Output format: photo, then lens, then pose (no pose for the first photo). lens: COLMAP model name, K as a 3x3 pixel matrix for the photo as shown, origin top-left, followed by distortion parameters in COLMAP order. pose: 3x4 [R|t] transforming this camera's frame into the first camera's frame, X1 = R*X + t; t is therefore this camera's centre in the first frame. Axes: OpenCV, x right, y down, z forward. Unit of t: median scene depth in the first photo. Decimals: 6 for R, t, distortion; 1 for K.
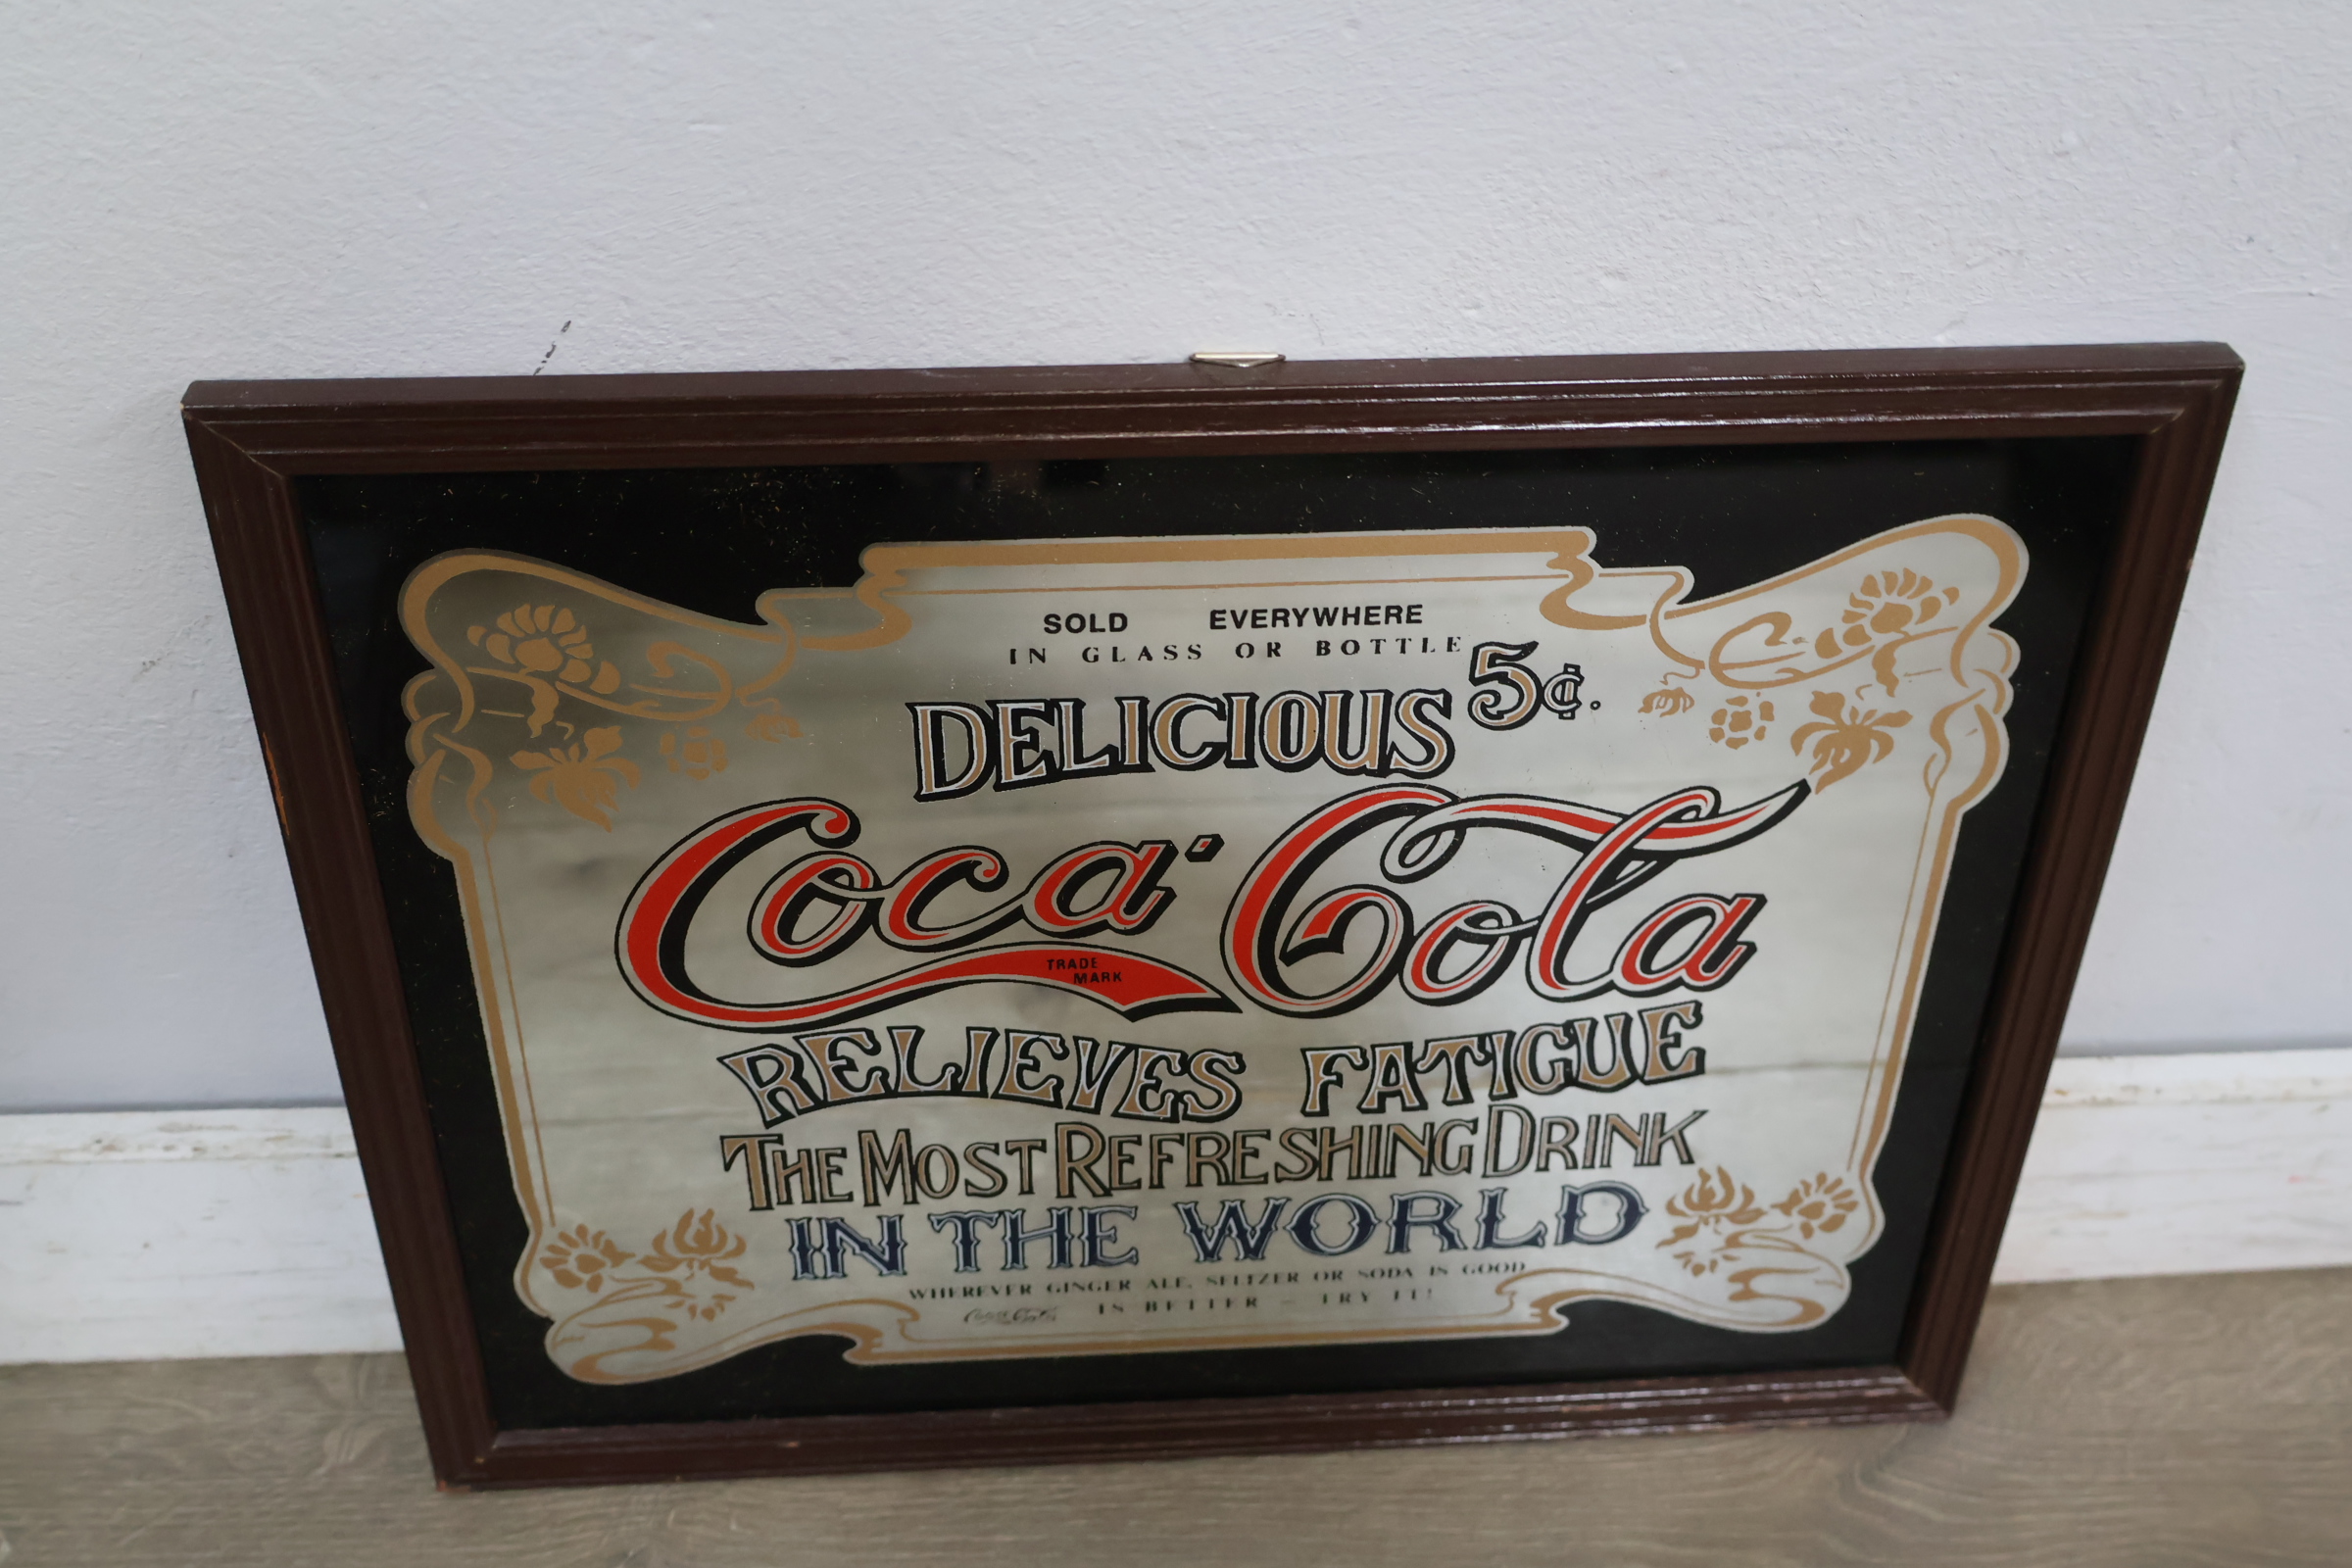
lens RADIAL K [[2412.2, 0, 1171.8], [0, 2412.2, 787.7], [0, 0, 1]] dist [0.000840, 0.000000]
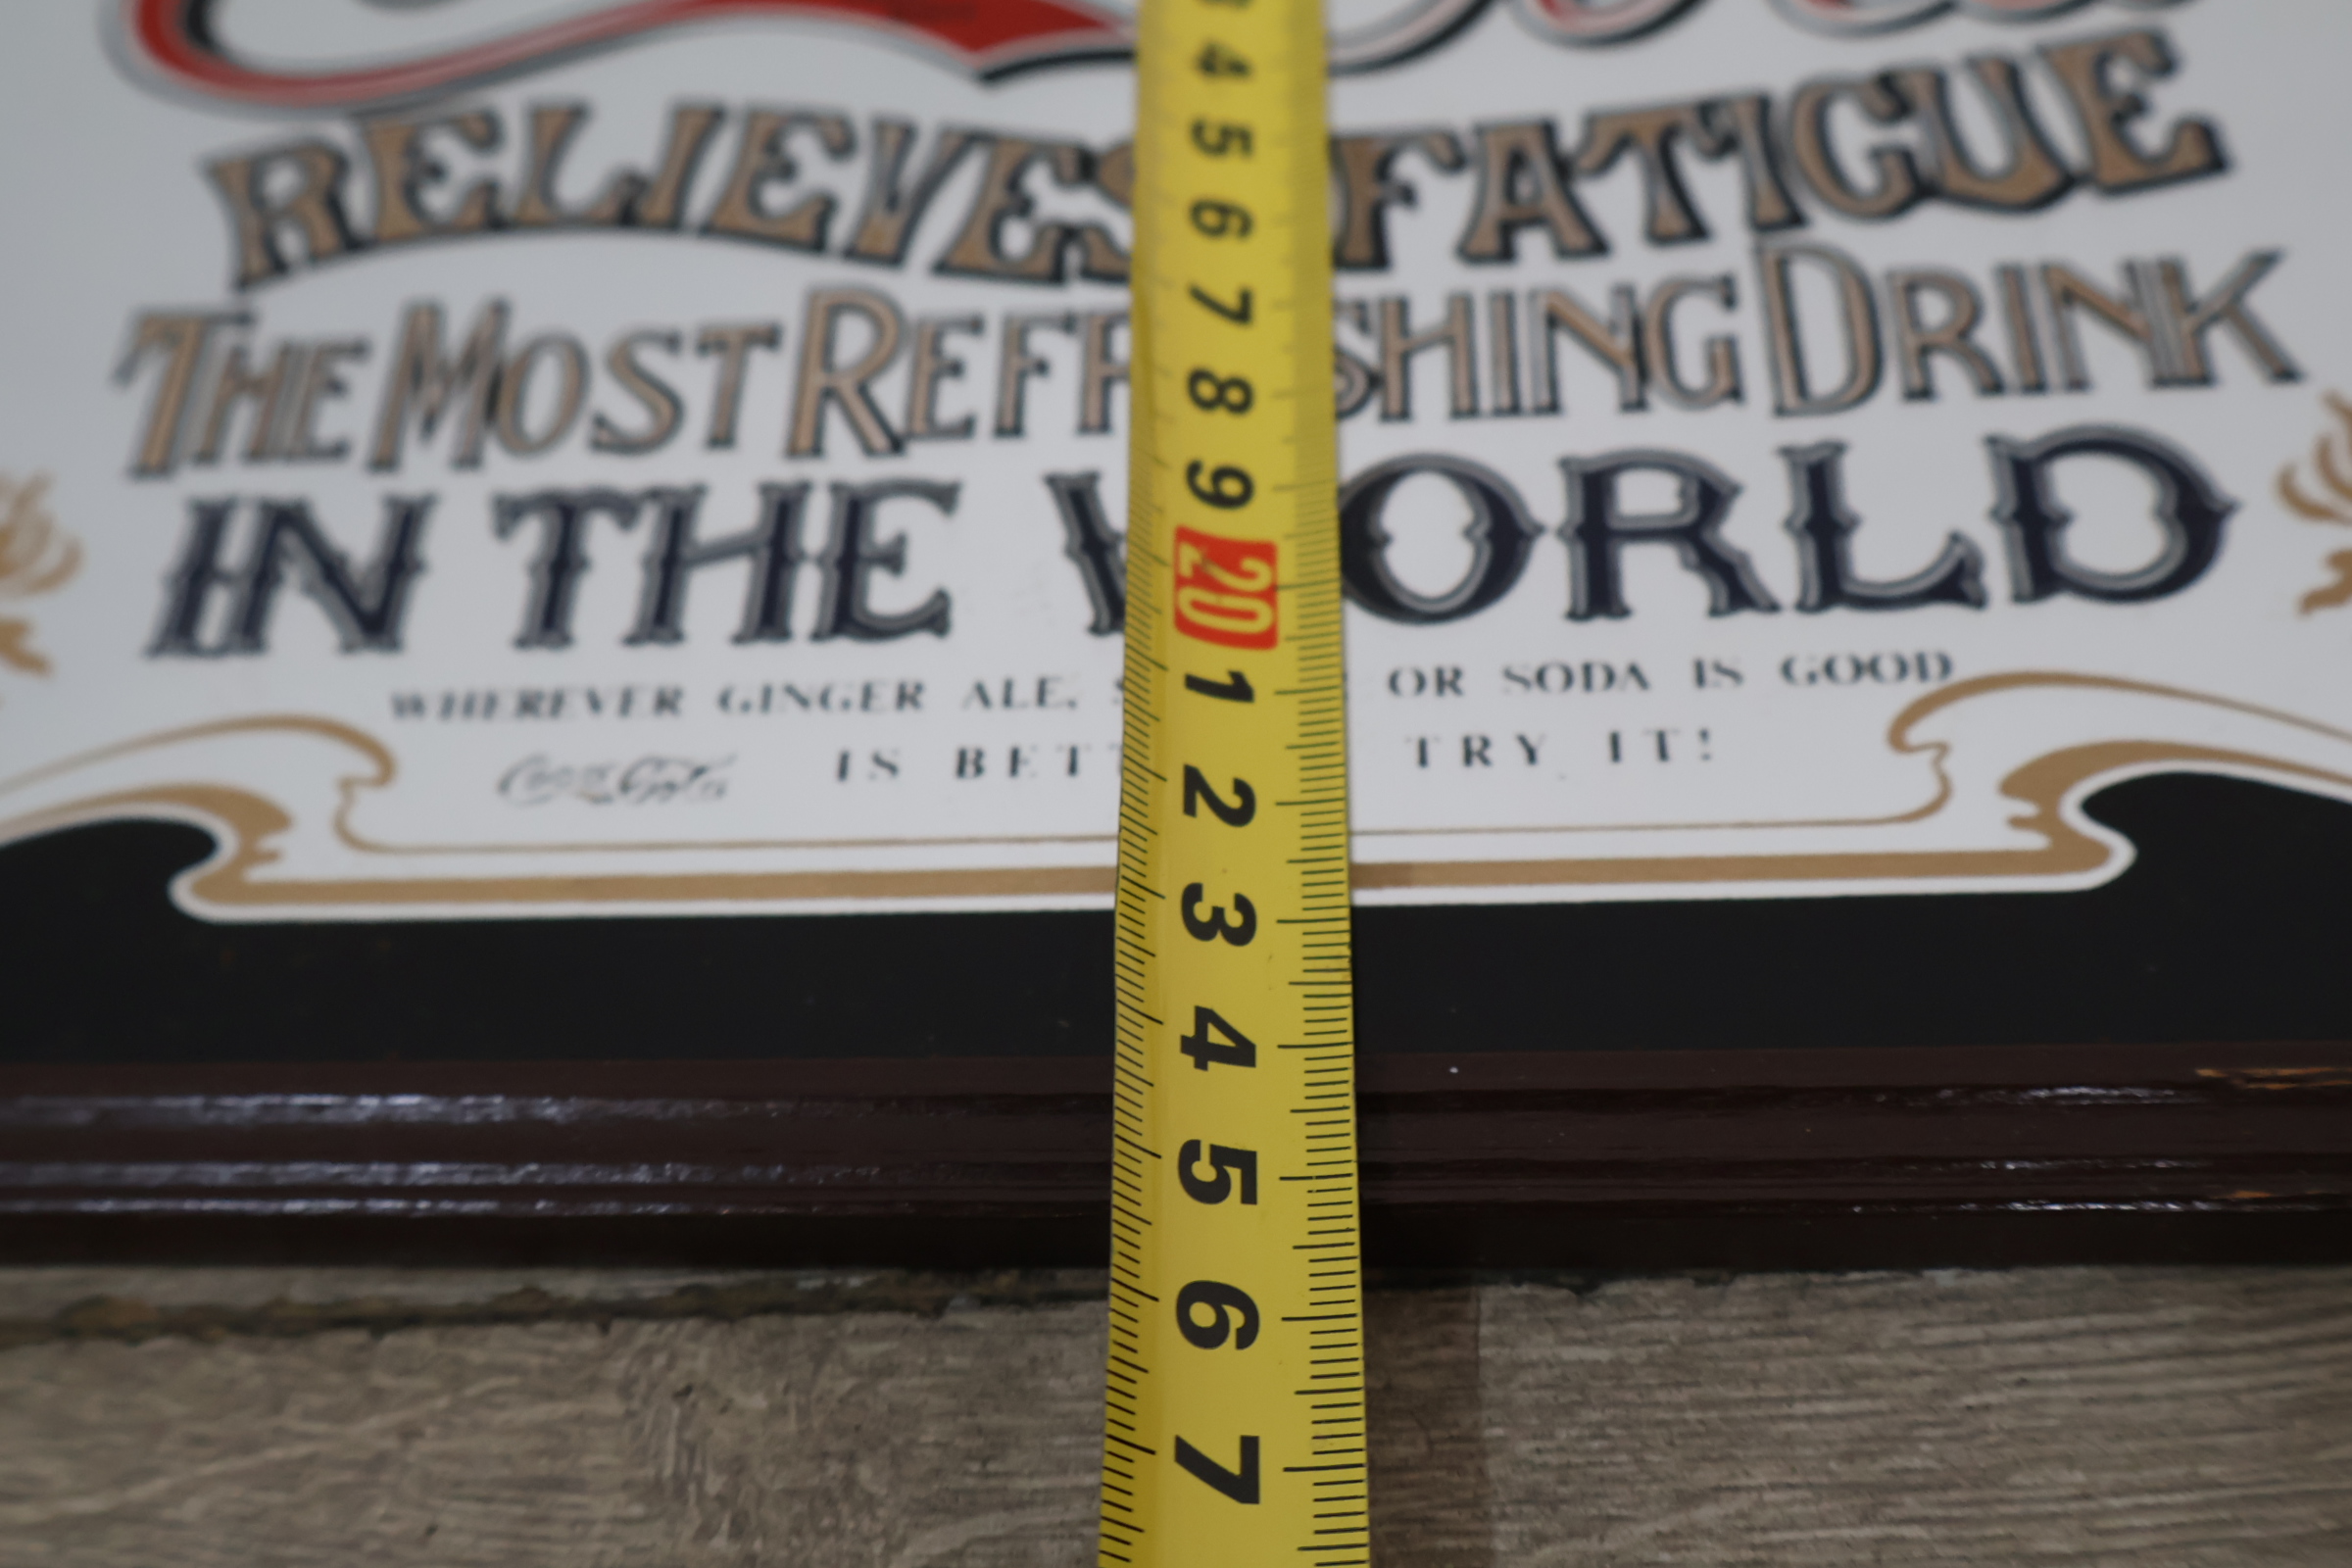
lens RADIAL K [[2412.2, 0, 1172.7], [0, 2412.2, 807.0], [0, 0, 1]] dist [0.000840, 0.000000]
pose [[0.986246, -0.064376, -0.152232, 0.086950], [-0.110896, 0.425222, -0.898270, 0.594358], [0.122559, 0.902797, 0.412234, 0.898355]]
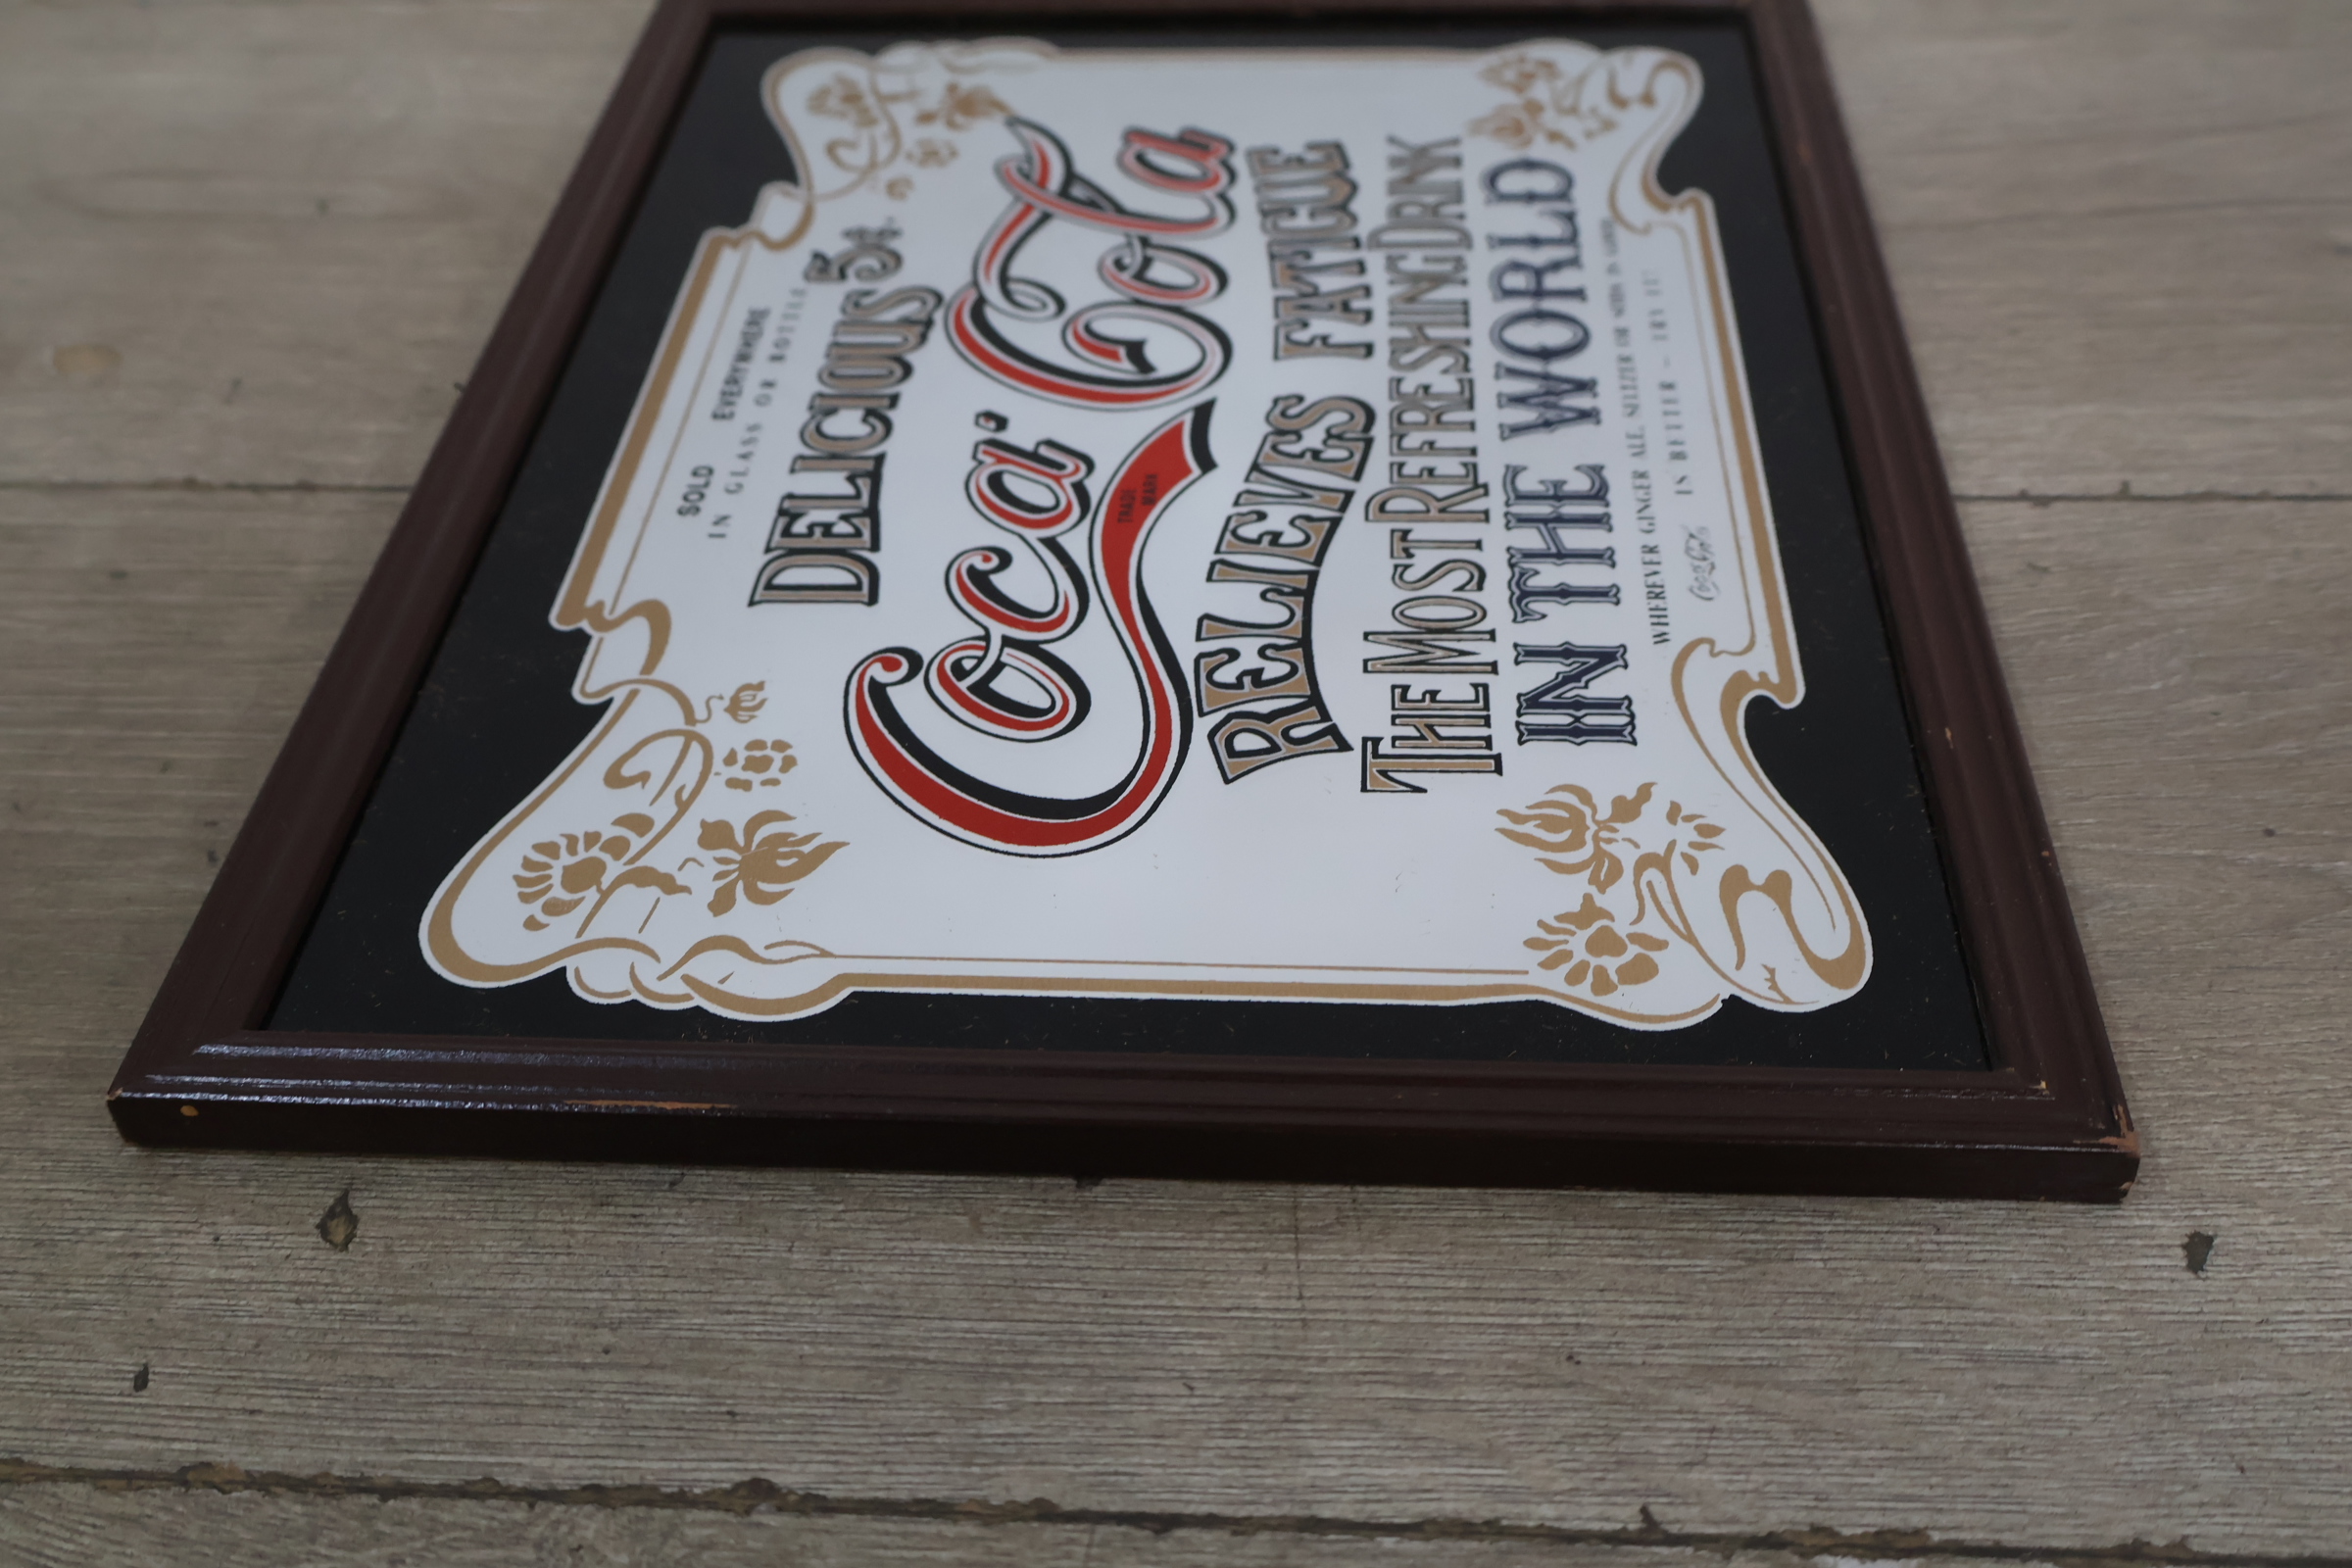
lens RADIAL K [[2412.2, 0, 1182.7], [0, 2412.2, 775.8], [0, 0, 1]] dist [0.000840, 0.000000]
pose [[0.050021, -0.726961, 0.684854, -0.682495], [0.801347, -0.380057, -0.461953, 0.437315], [0.596105, 0.571913, 0.563537, 0.536990]]
